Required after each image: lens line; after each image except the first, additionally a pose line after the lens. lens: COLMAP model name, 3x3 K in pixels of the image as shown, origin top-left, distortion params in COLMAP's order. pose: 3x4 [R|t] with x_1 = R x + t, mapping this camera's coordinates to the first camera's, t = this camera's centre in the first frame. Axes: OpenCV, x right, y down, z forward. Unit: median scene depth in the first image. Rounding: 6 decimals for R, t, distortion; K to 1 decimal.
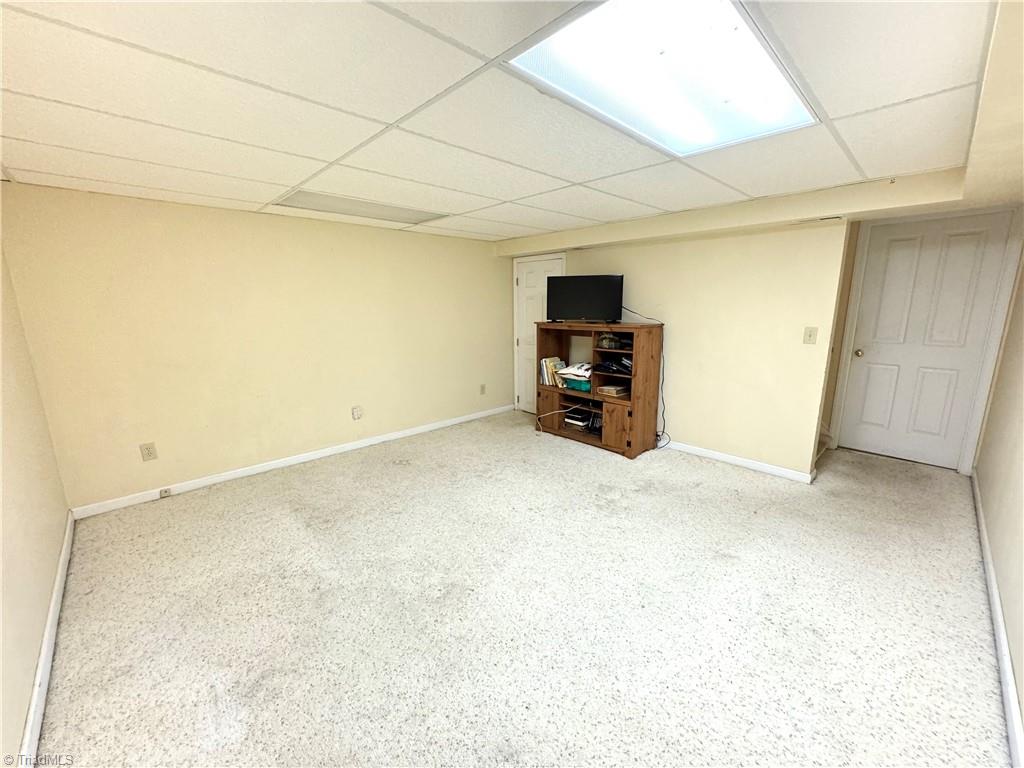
lens RADIAL K [[407.9, 0, 510.9], [0, 407.9, 386.2], [0, 0, 1]] dist [0.000743, -0.000361]
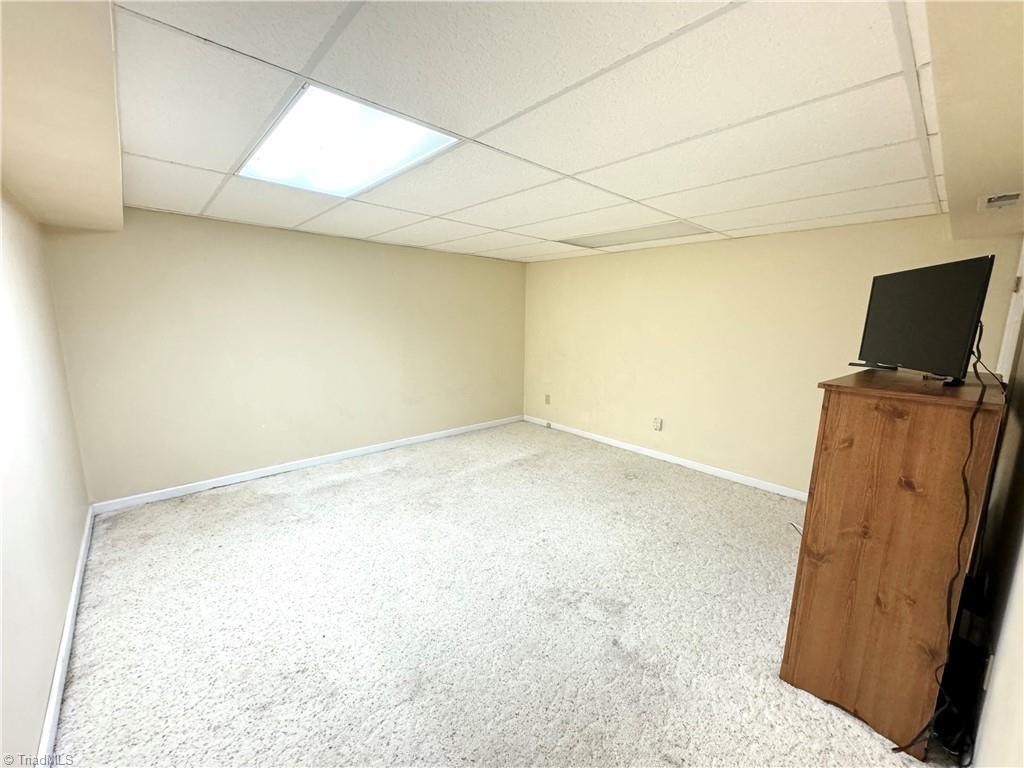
lens RADIAL K [[407.9, 0, 509.8], [0, 407.9, 380.9], [0, 0, 1]] dist [0.000743, -0.000361]
pose [[-0.029058, 0.161255, -0.986485, 0.828895], [-0.220685, 0.961514, 0.163674, -0.164546], [0.974912, 0.222459, 0.007647, 0.768161]]
